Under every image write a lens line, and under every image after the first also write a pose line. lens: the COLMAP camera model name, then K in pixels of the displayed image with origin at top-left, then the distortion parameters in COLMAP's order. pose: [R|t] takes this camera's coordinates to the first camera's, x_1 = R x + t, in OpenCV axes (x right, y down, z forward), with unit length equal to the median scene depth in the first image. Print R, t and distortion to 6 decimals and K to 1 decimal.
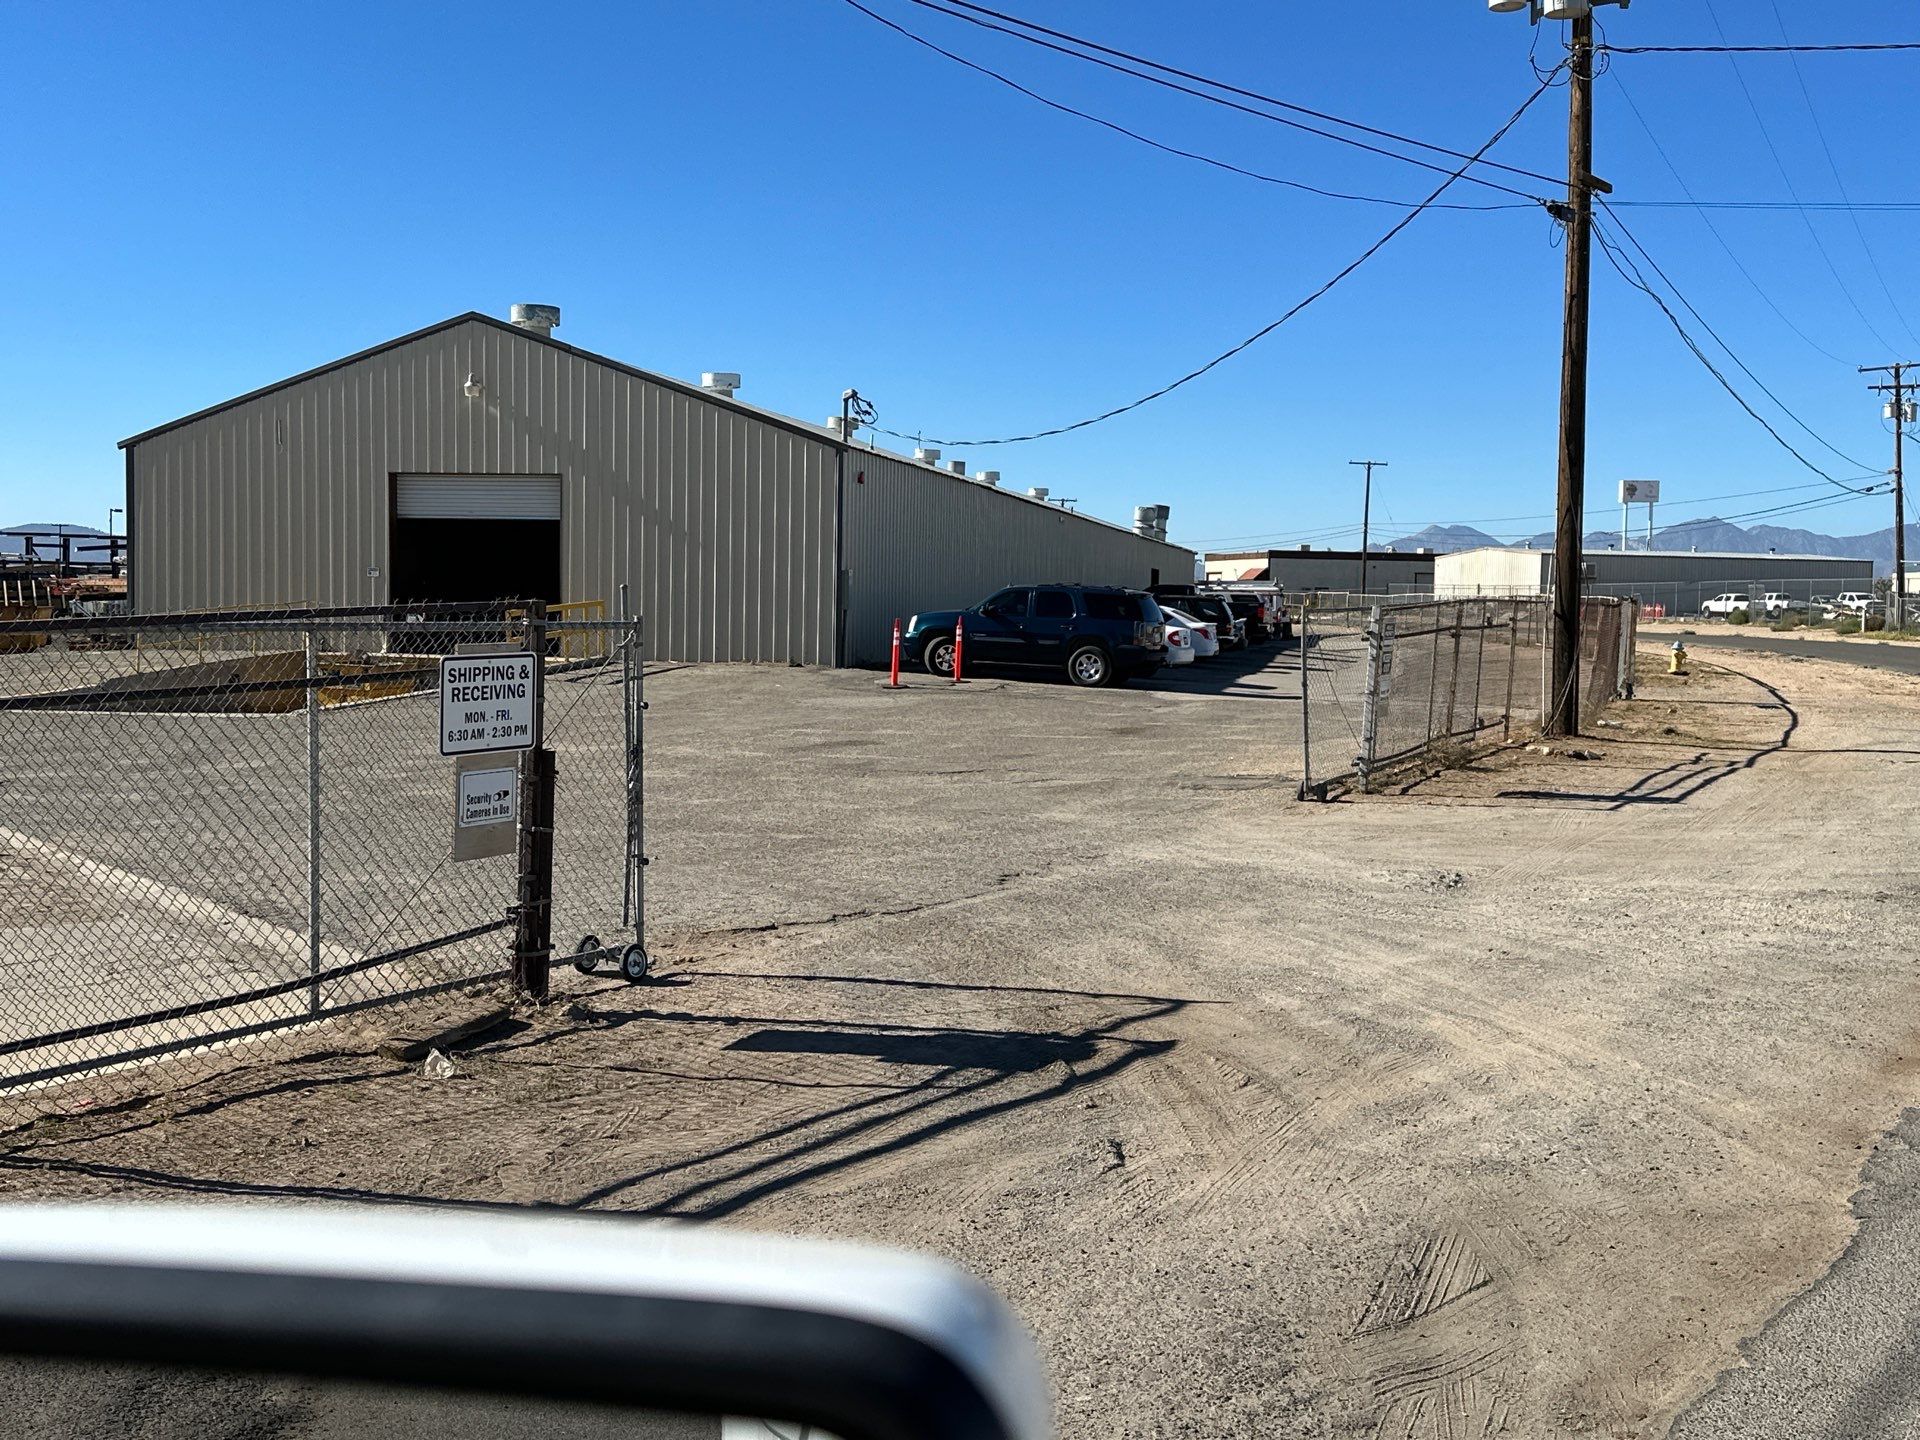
lens RADIAL K [[1679.2, 0, 960.0], [0, 1679.2, 720.0], [0, 0, 1]] dist [0.096897, -0.171821]
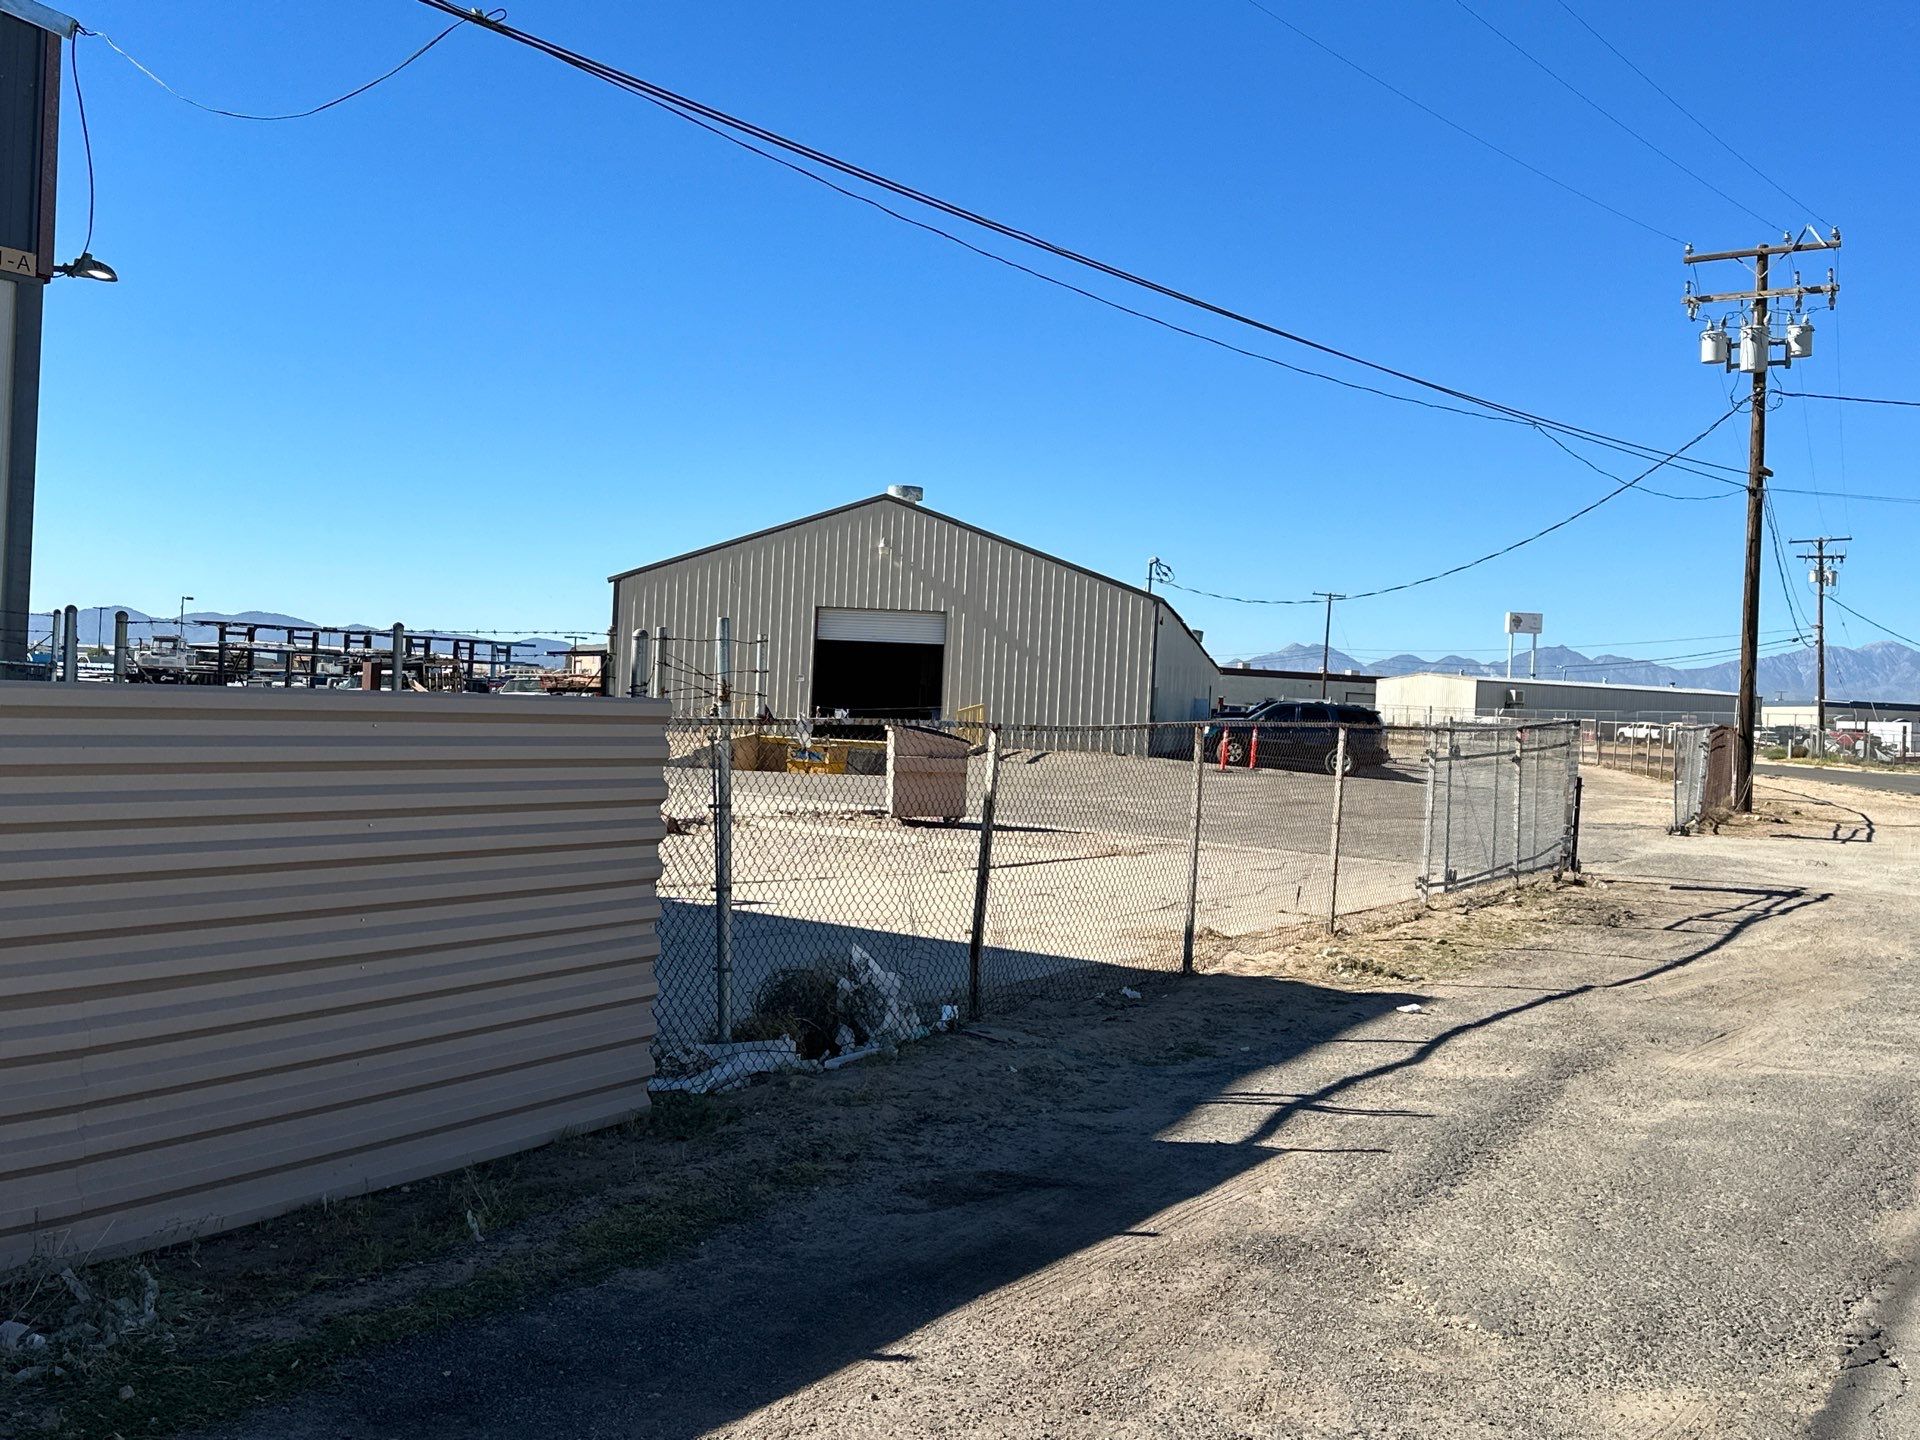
lens RADIAL K [[1679.2, 0, 960.0], [0, 1679.2, 720.0], [0, 0, 1]] dist [0.096897, -0.171821]
pose [[0.996967, 0.030824, 0.071466, -0.307805], [-0.026385, 0.997712, -0.062252, 0.024947], [-0.073221, 0.060177, 0.995499, -0.333124]]
